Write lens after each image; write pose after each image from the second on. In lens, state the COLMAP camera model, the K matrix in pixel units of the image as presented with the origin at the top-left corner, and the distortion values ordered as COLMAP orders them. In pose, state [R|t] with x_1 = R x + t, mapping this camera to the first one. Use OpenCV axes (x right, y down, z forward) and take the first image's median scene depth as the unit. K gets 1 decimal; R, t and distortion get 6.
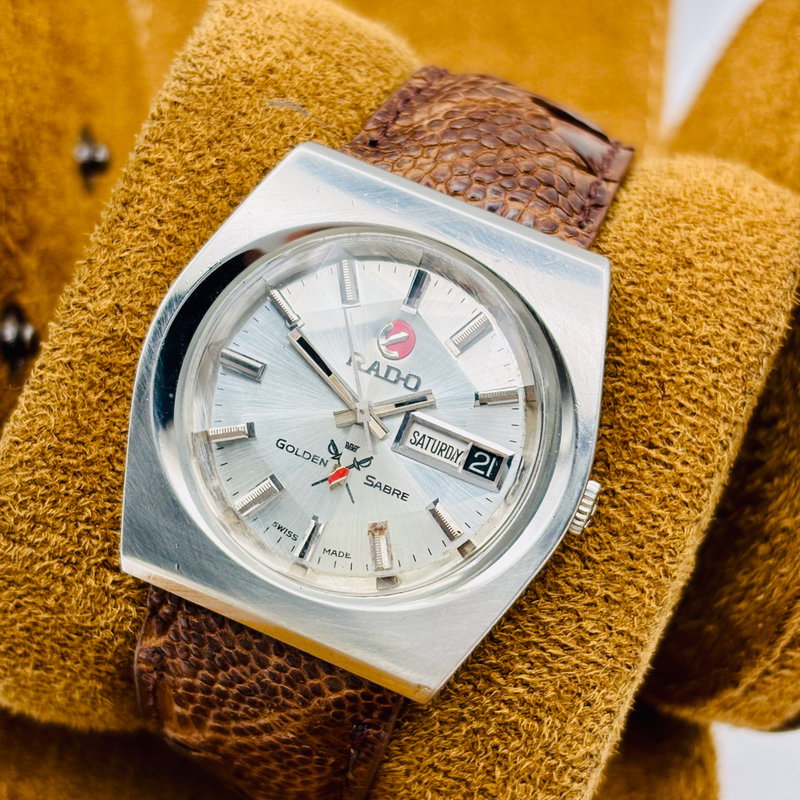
lens RADIAL K [[1782.5, 0, 406.0], [0, 1782.5, 396.4], [0, 0, 1]] dist [0.455695, 0.000000]
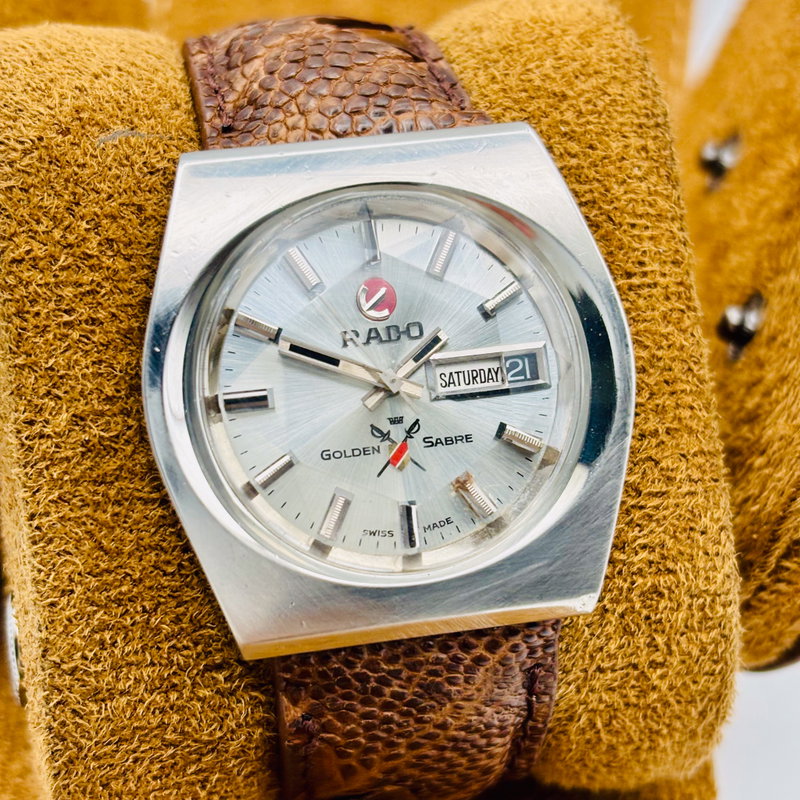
lens RADIAL K [[1782.5, 0, 399.4], [0, 1782.5, 391.7], [0, 0, 1]] dist [0.455695, 0.000000]
pose [[0.833733, -0.481902, 0.269553, -0.267520], [0.472711, 0.875224, 0.102603, -0.078259], [-0.285364, 0.041877, 0.957504, 0.092824]]
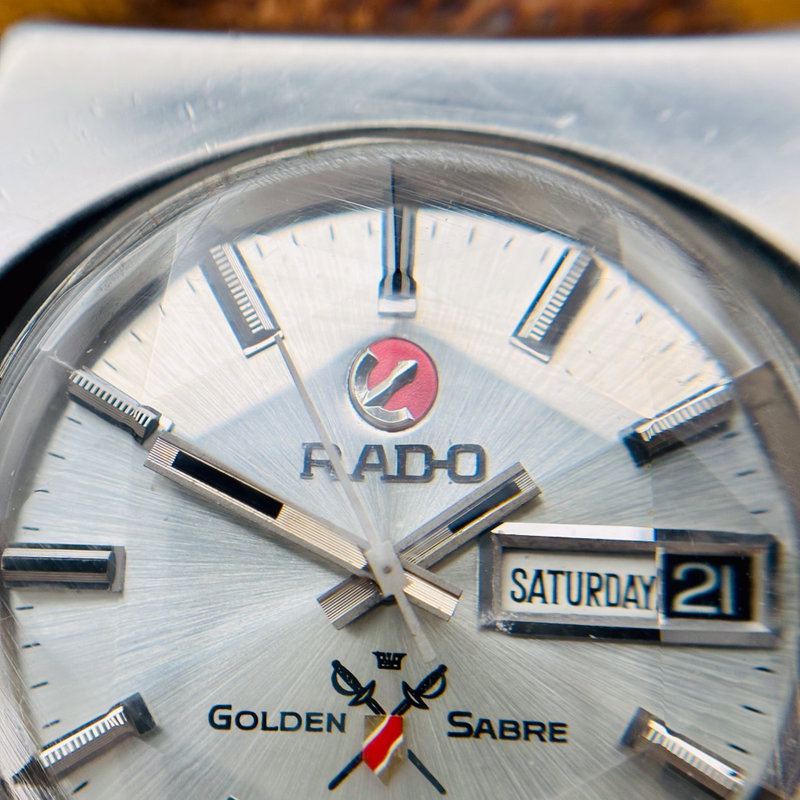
lens RADIAL K [[1782.5, 0, 320.2], [0, 1782.5, 414.0], [0, 0, 1]] dist [0.455695, 0.000000]
pose [[0.933342, -0.343439, 0.104513, -0.066834], [0.351794, 0.933012, -0.075694, 0.001263], [-0.071515, 0.107416, 0.991639, 0.568567]]
